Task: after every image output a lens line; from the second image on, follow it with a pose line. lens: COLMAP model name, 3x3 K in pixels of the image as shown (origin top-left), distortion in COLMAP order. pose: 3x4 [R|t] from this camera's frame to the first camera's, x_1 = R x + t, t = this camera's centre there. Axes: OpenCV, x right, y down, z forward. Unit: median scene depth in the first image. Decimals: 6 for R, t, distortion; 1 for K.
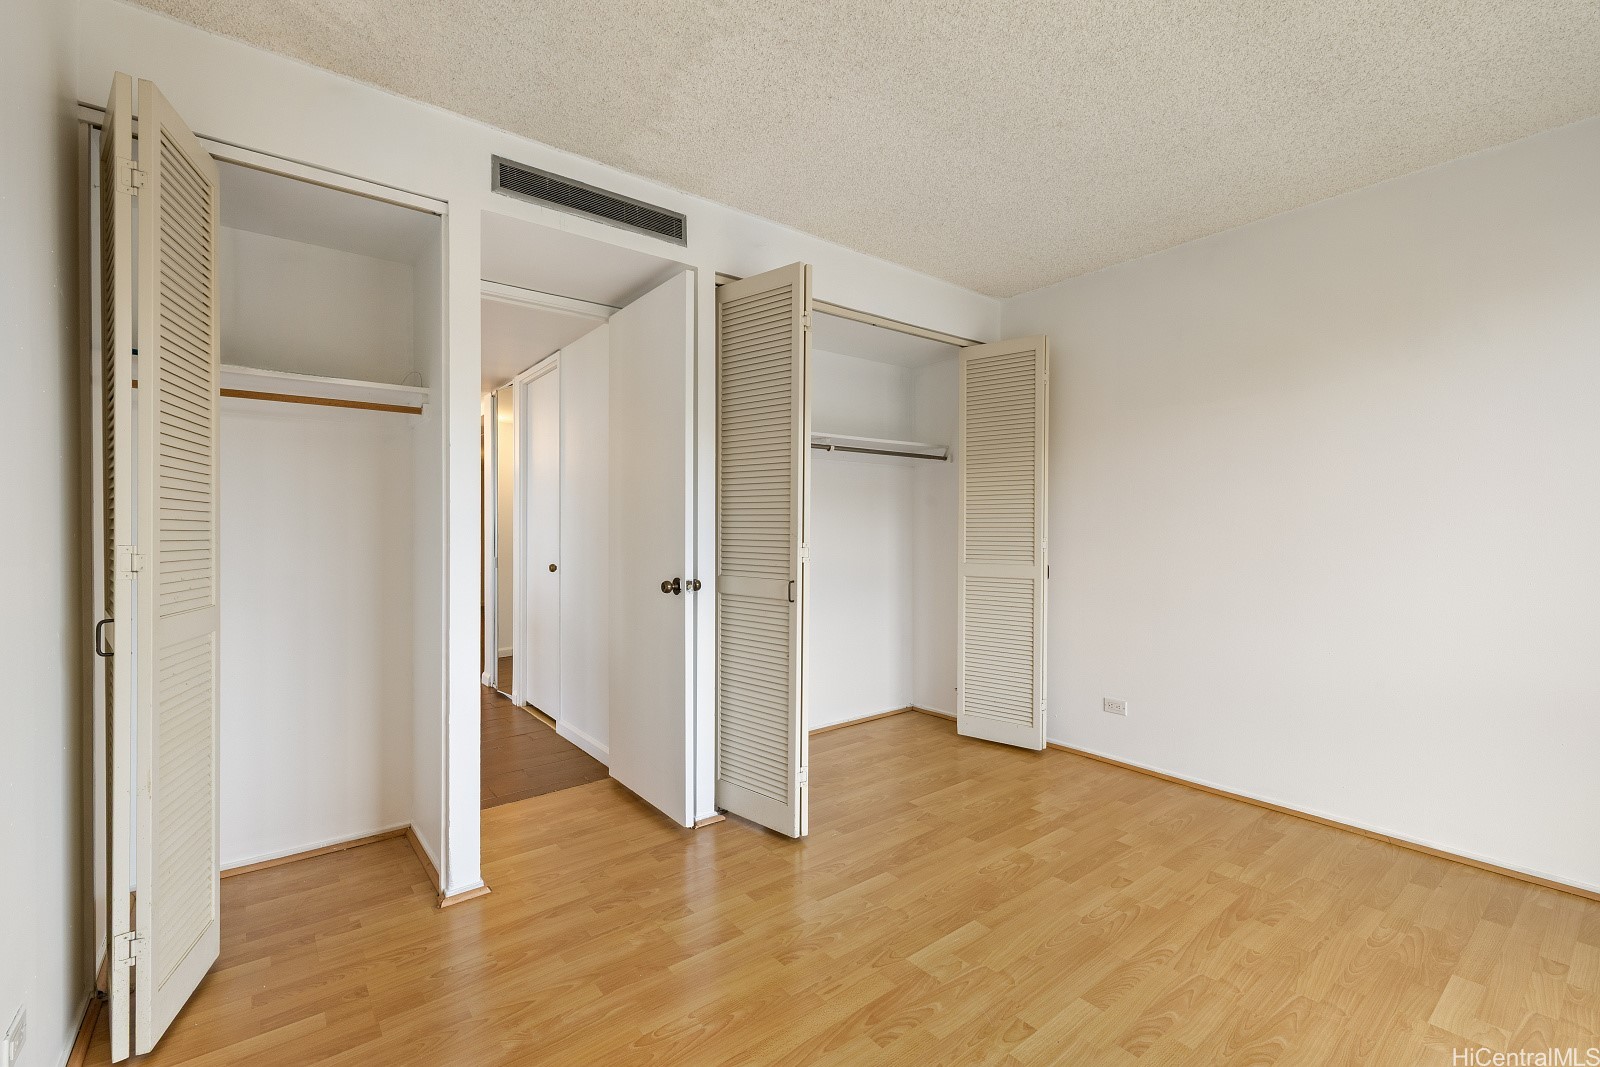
lens RADIAL K [[689.7, 0, 800.8], [0, 689.7, 521.5], [0, 0, 1]] dist [0.009668, -0.000070]
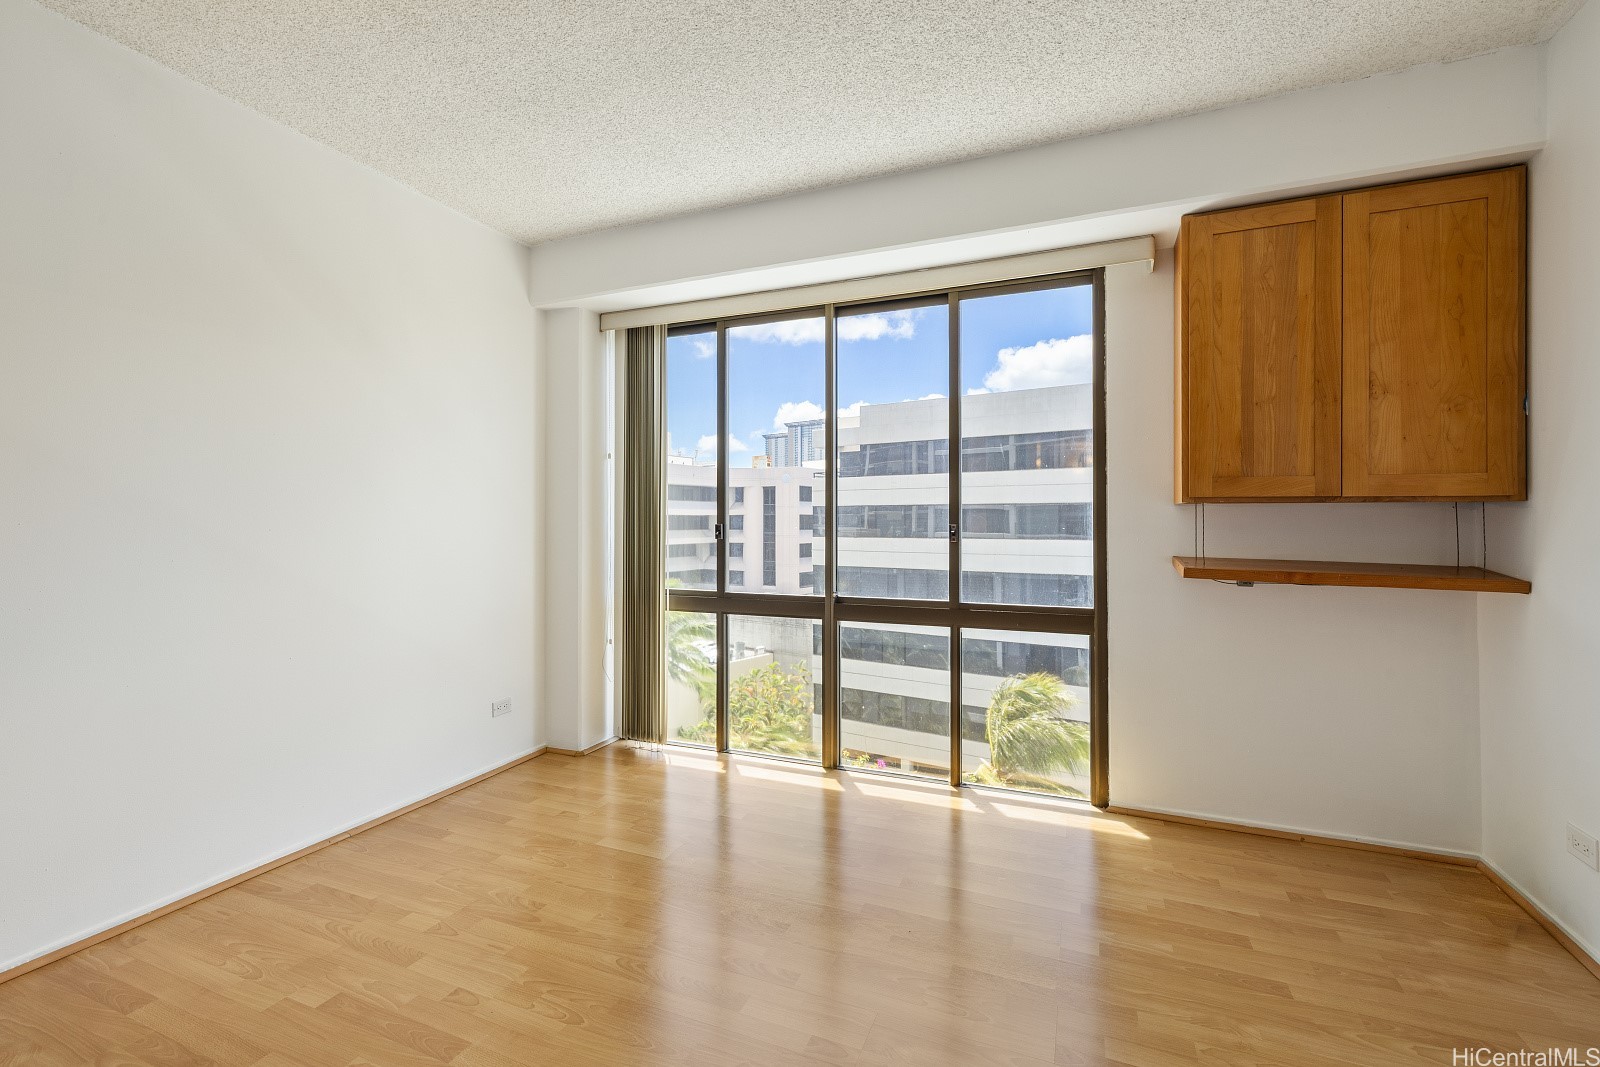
lens RADIAL K [[689.7, 0, 800.8], [0, 689.7, 521.5], [0, 0, 1]] dist [0.009668, -0.000070]
pose [[-0.489886, -0.005578, 0.871769, -0.415739], [-0.010085, 0.999949, 0.000731, 0.018015], [-0.871728, -0.008433, -0.489917, 1.256052]]
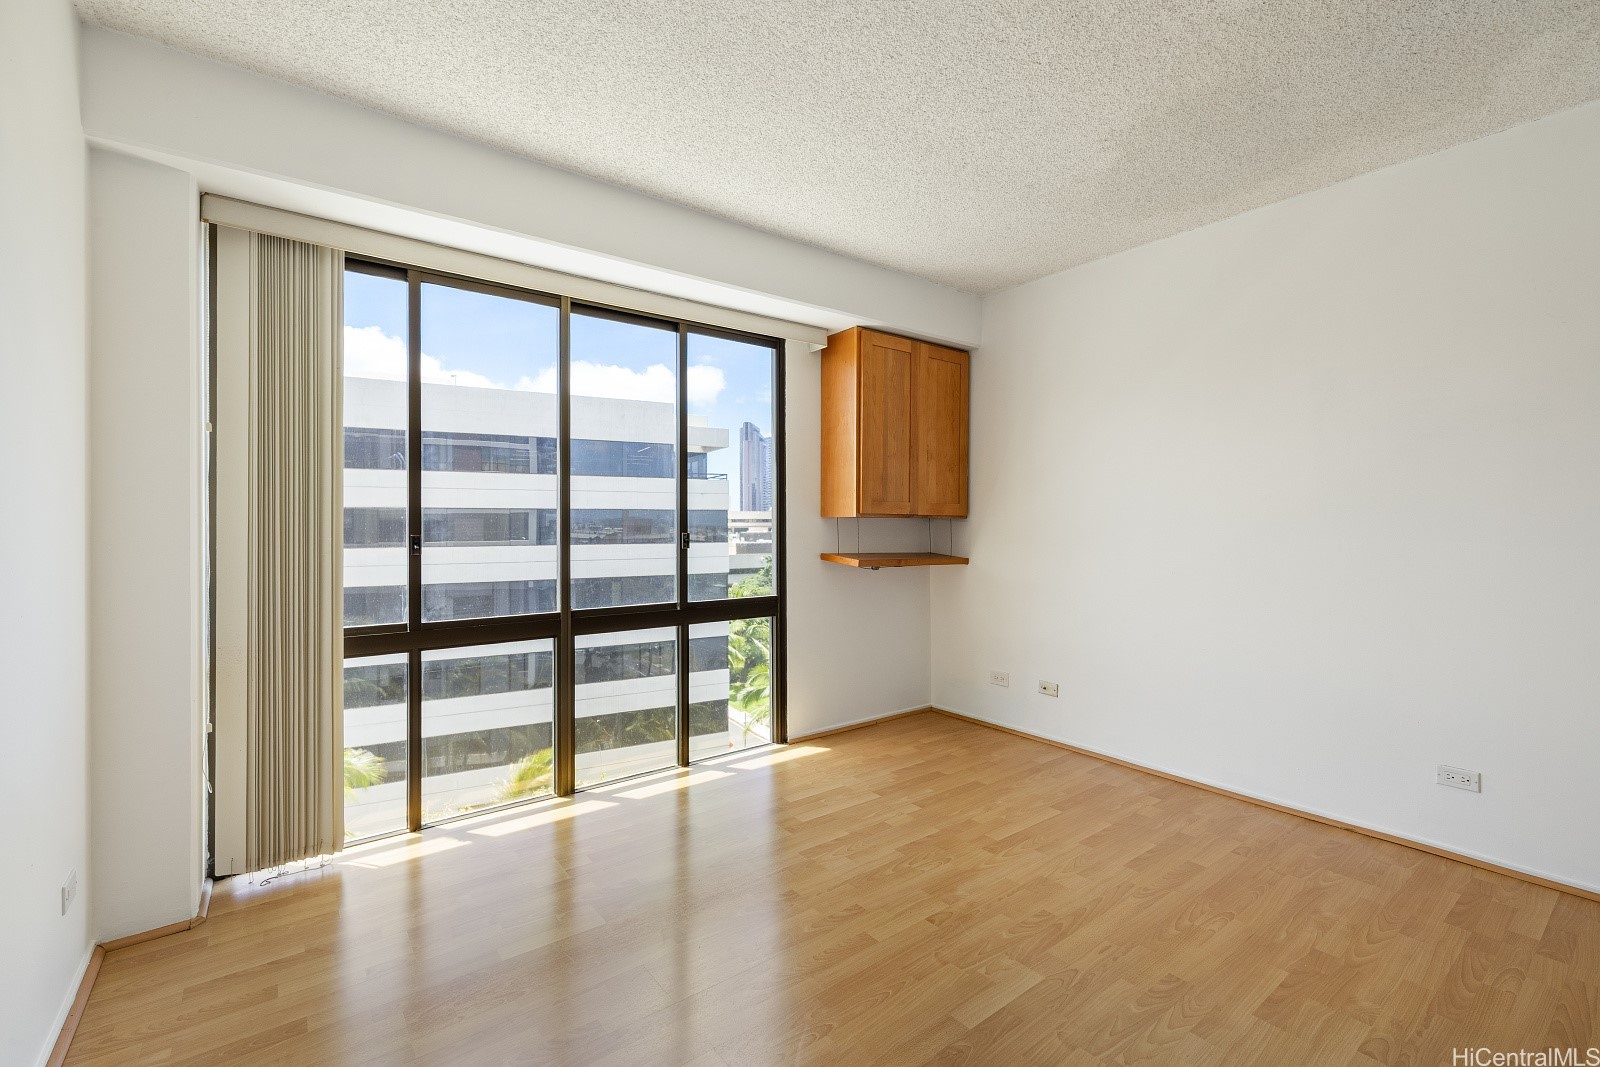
lens RADIAL K [[706.1, 0, 800.0], [0, 706.1, 533.5], [0, 0, 1]] dist [0.029234, 0.000039]
pose [[-0.999847, -0.002071, 0.017394, 0.470399], [-0.002074, 0.999998, -0.000188, 0.024181], [-0.017393, -0.000224, -0.999849, 1.983222]]
